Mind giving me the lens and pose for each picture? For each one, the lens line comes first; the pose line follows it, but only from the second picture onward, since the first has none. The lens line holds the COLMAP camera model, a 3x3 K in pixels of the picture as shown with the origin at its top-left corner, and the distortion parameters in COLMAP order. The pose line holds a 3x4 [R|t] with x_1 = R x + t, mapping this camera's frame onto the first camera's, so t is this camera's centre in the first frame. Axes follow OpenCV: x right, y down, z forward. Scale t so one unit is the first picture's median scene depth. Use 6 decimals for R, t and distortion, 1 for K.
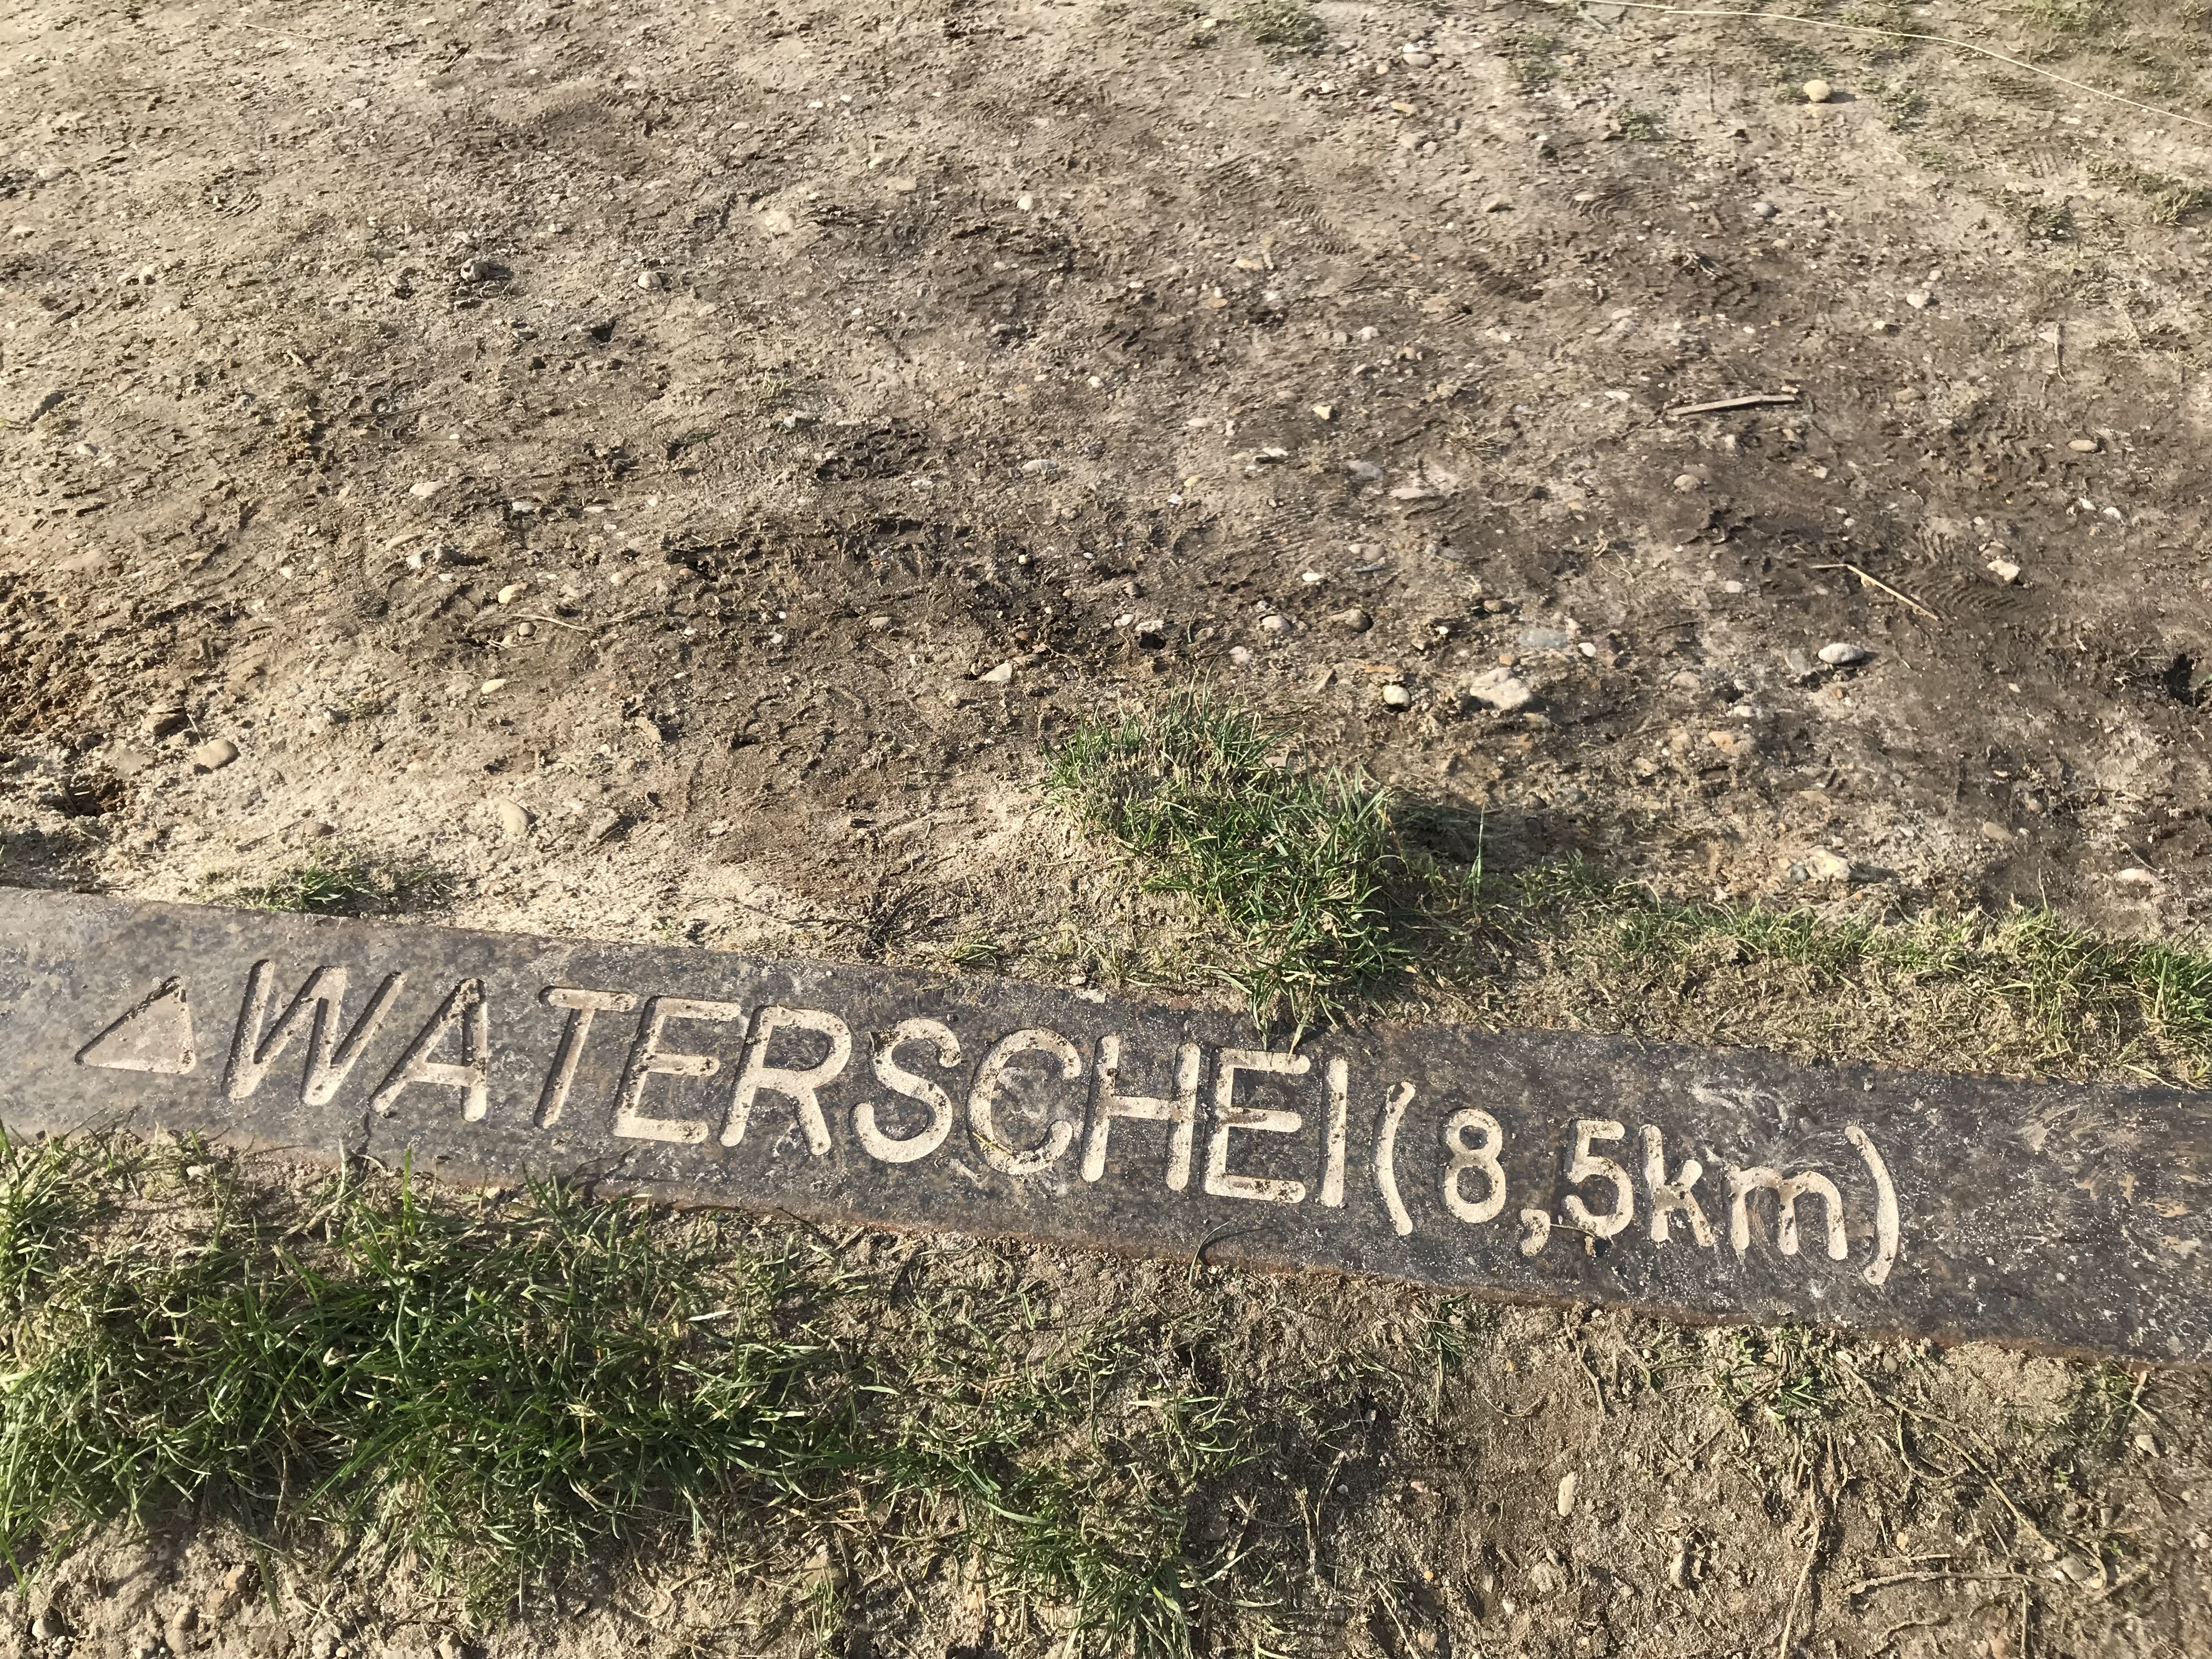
lens RADIAL K [[1827.7, 0, 1100.6], [0, 1827.7, 838.2], [0, 0, 1]] dist [0.058394, -0.054556]
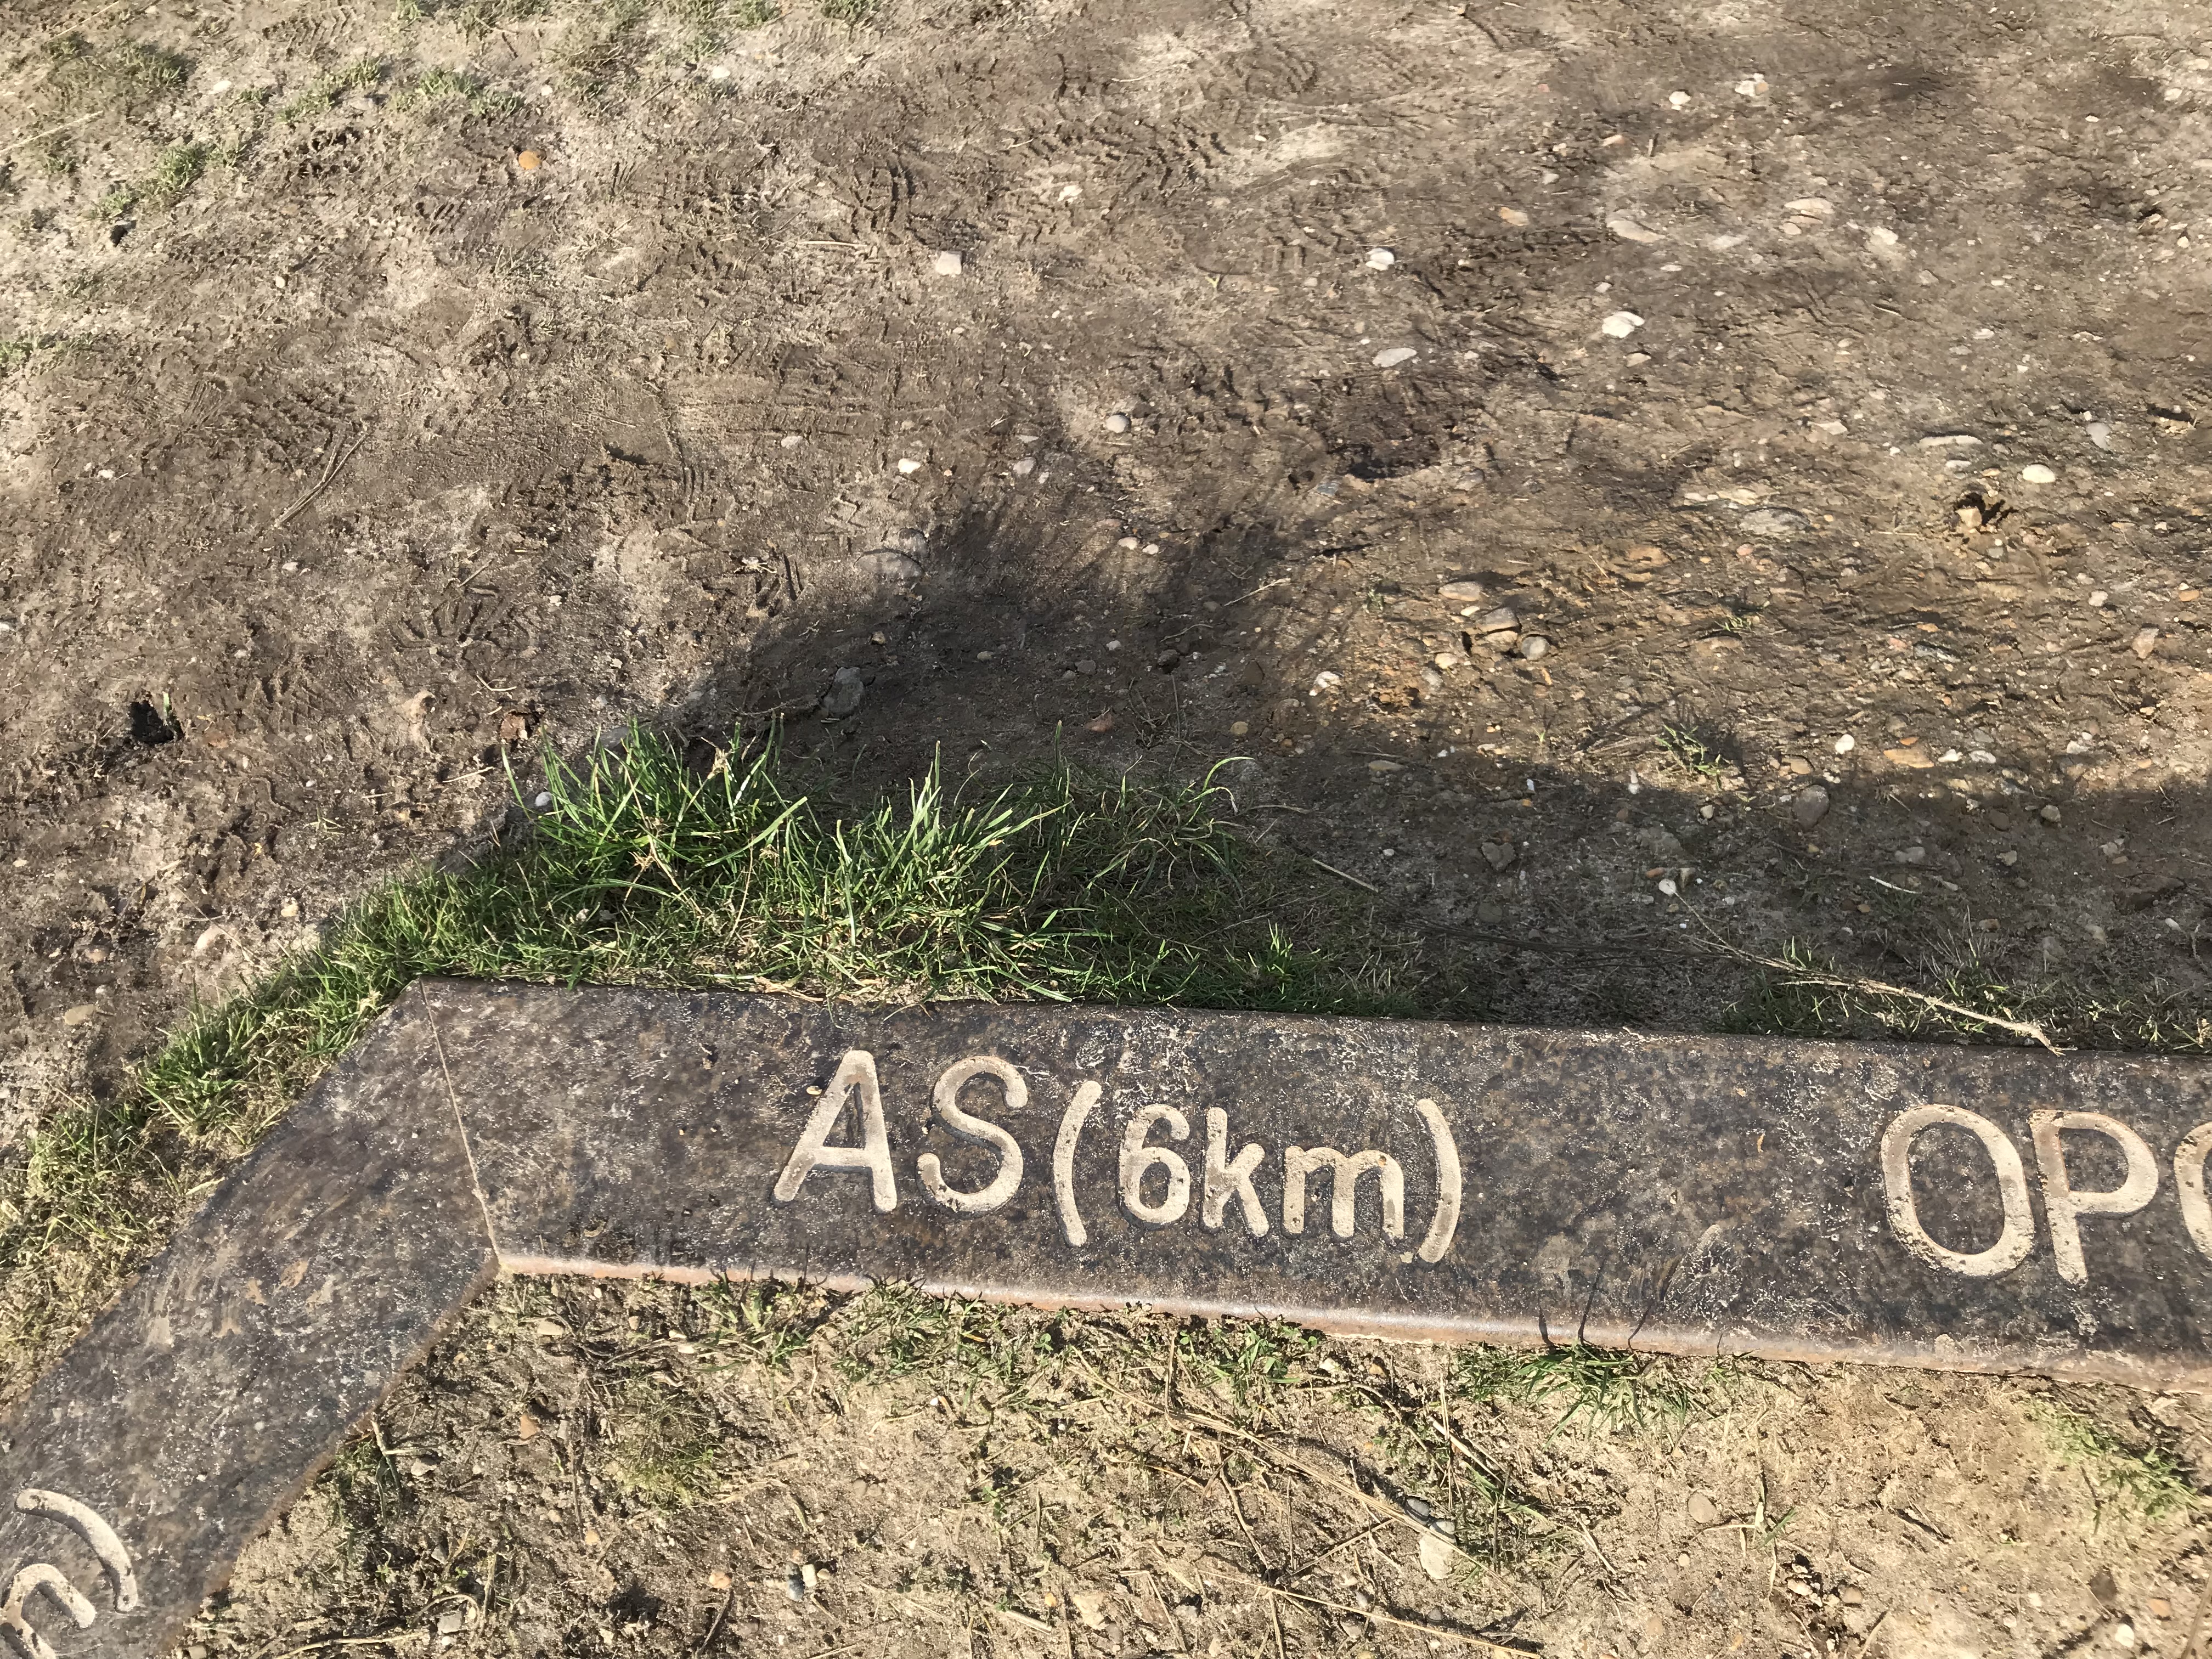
lens RADIAL K [[1827.7, 0, 1100.5], [0, 1827.7, 822.4], [0, 0, 1]] dist [0.058394, -0.054556]
pose [[0.478130, -0.753311, 0.451568, 0.521819], [0.744835, 0.620233, 0.246033, 0.127399], [-0.465417, 0.218708, 0.857645, -0.115992]]
